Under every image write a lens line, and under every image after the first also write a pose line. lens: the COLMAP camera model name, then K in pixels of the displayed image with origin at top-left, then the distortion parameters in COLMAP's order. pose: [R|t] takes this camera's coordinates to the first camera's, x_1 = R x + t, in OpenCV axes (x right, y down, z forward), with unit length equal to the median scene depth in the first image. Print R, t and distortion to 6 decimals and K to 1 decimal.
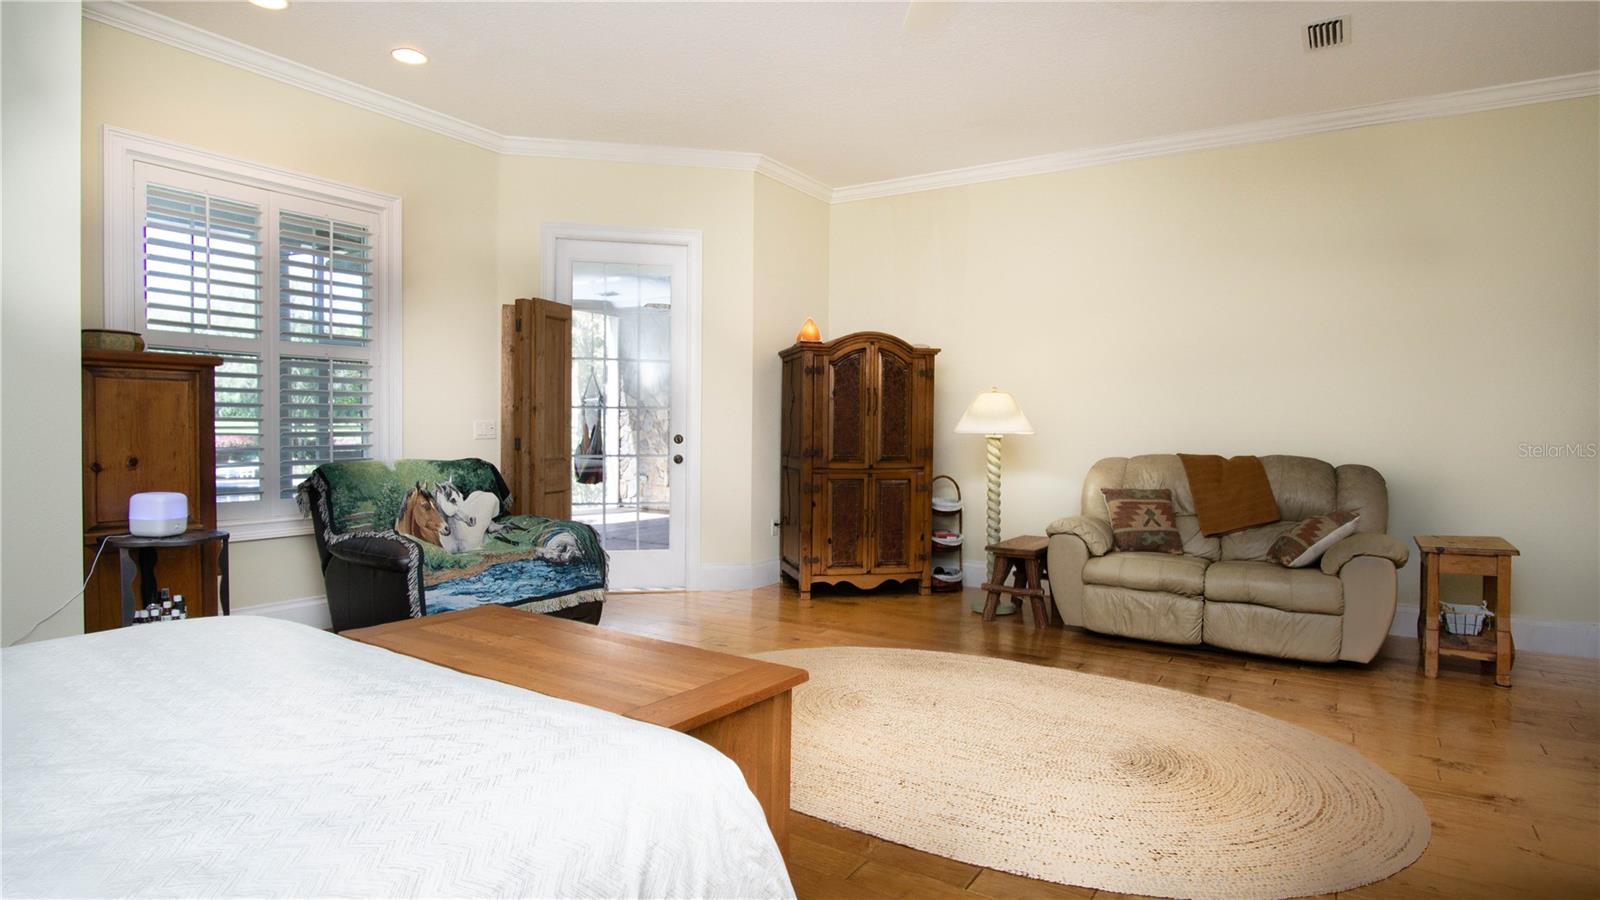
lens RADIAL K [[849.4, 0, 802.1], [0, 849.4, 448.2], [0, 0, 1]] dist [-0.025520, 0.001965]
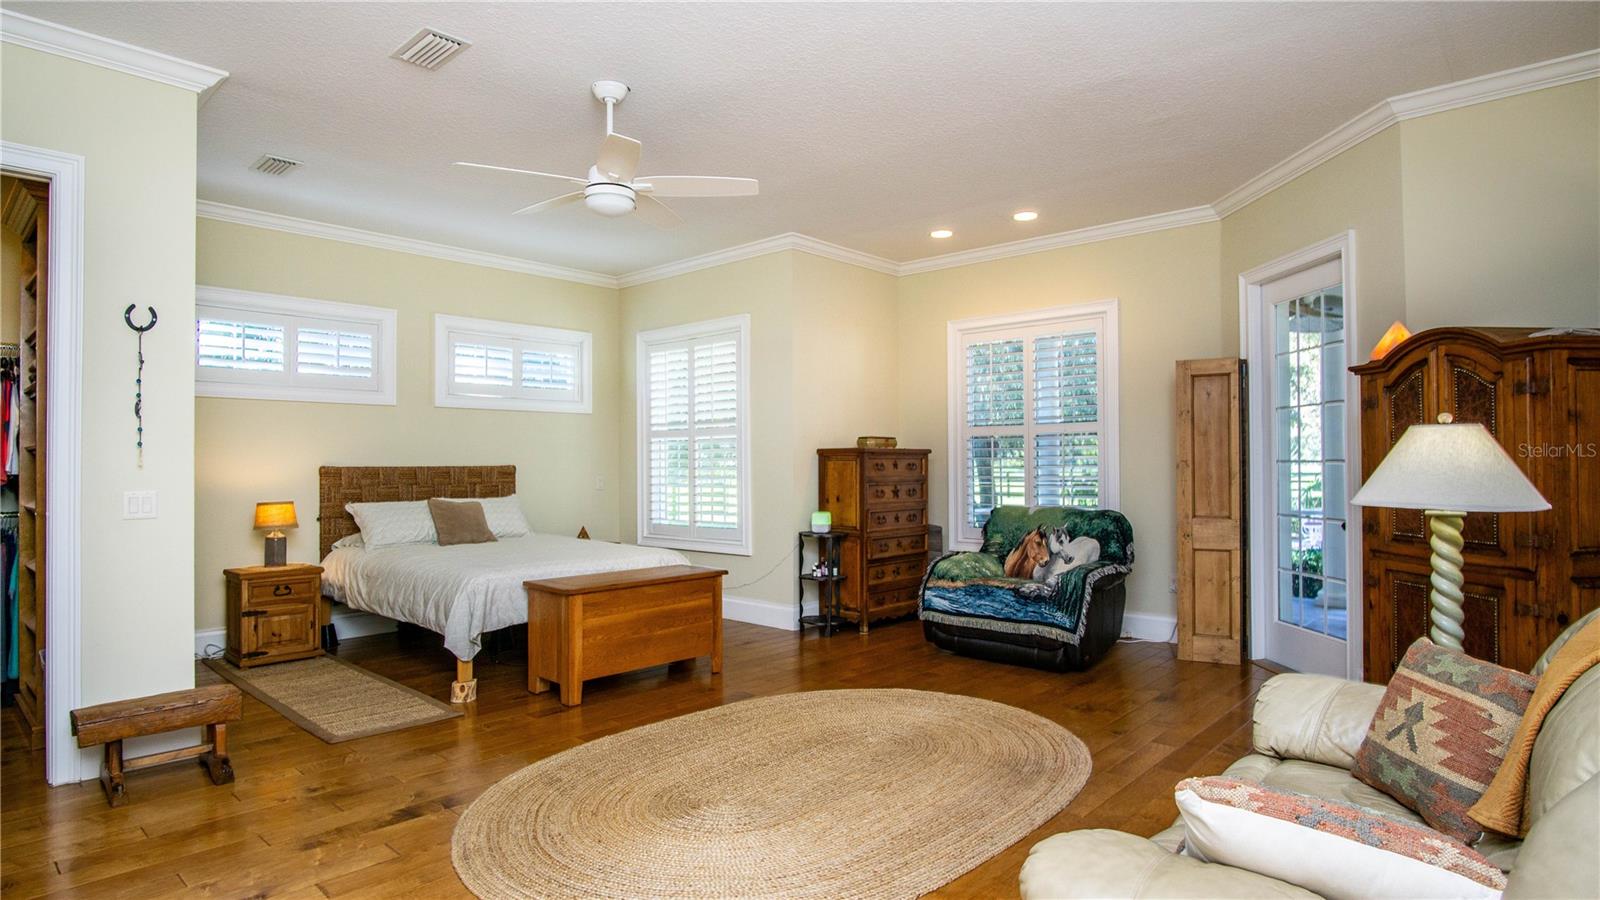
lens RADIAL K [[849.4, 0, 802.0], [0, 849.4, 455.0], [0, 0, 1]] dist [-0.025520, 0.001965]
pose [[-0.162699, -0.023493, -0.986396, 0.918293], [-0.023516, 0.999525, -0.019927, -0.033737], [0.986396, 0.019954, -0.163174, 0.833244]]
